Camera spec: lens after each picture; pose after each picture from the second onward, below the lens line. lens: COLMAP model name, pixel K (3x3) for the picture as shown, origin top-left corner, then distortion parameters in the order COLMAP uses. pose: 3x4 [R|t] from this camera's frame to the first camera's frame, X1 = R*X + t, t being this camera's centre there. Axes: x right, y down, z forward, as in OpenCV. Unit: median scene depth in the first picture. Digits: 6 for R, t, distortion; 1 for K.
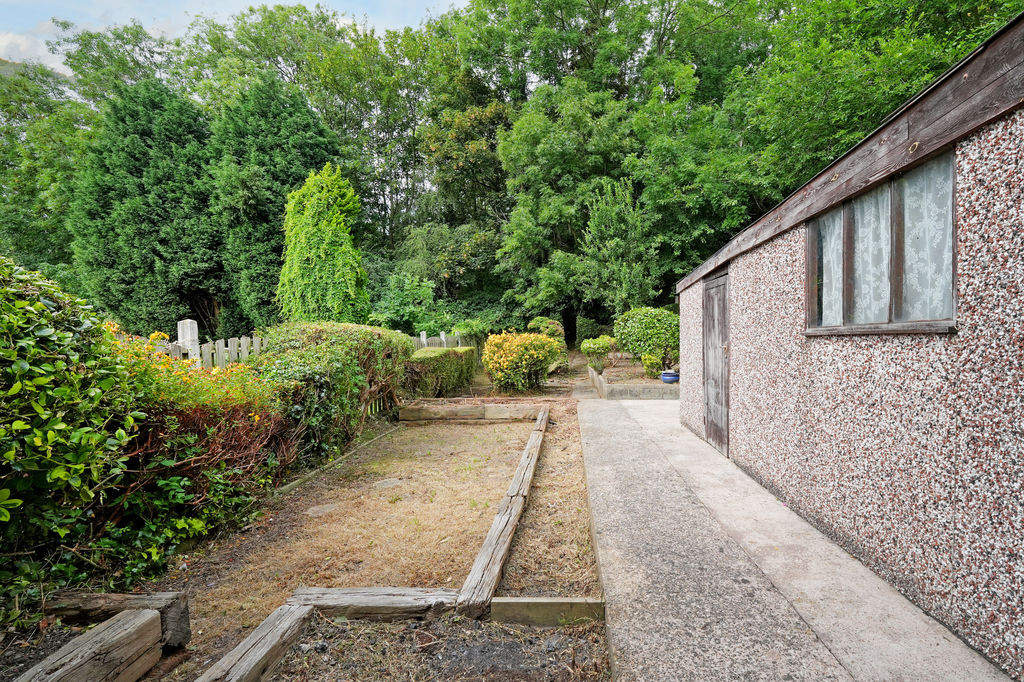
lens RADIAL K [[471.0, 0, 568.1], [0, 471.0, 360.8], [0, 0, 1]] dist [-0.002985, -0.019401]
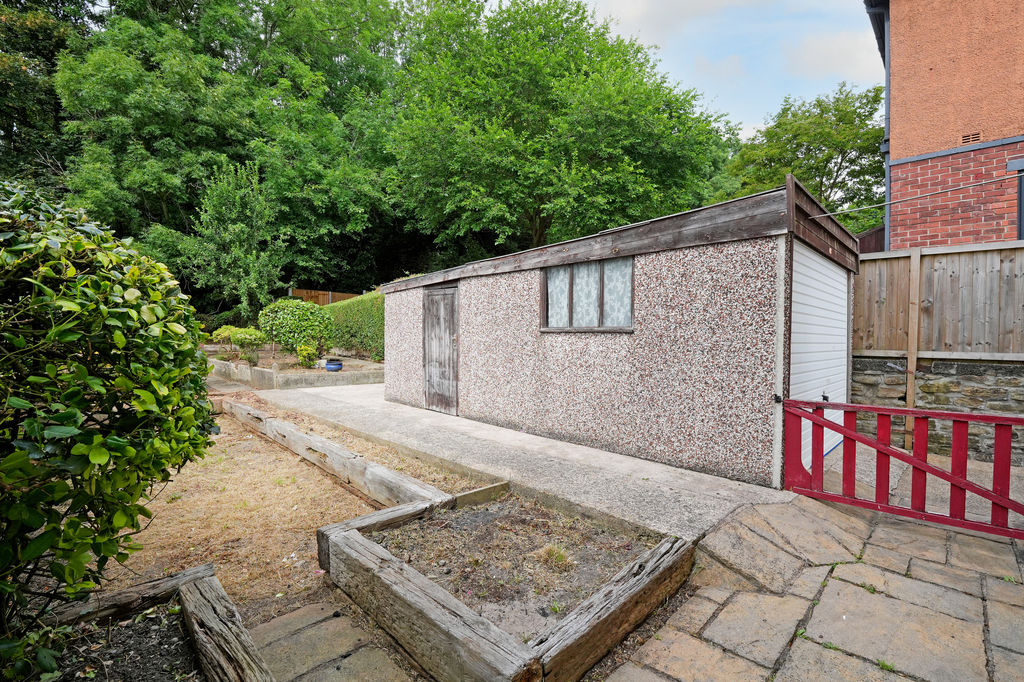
lens RADIAL K [[450.9, 0, 512.2], [0, 450.9, 356.9], [0, 0, 1]] dist [-0.019469, -0.000591]
pose [[0.724491, -0.020051, 0.688993, -0.191914], [0.013548, 0.999798, 0.014849, 0.003593], [-0.689151, -0.001424, 0.724616, -0.041889]]
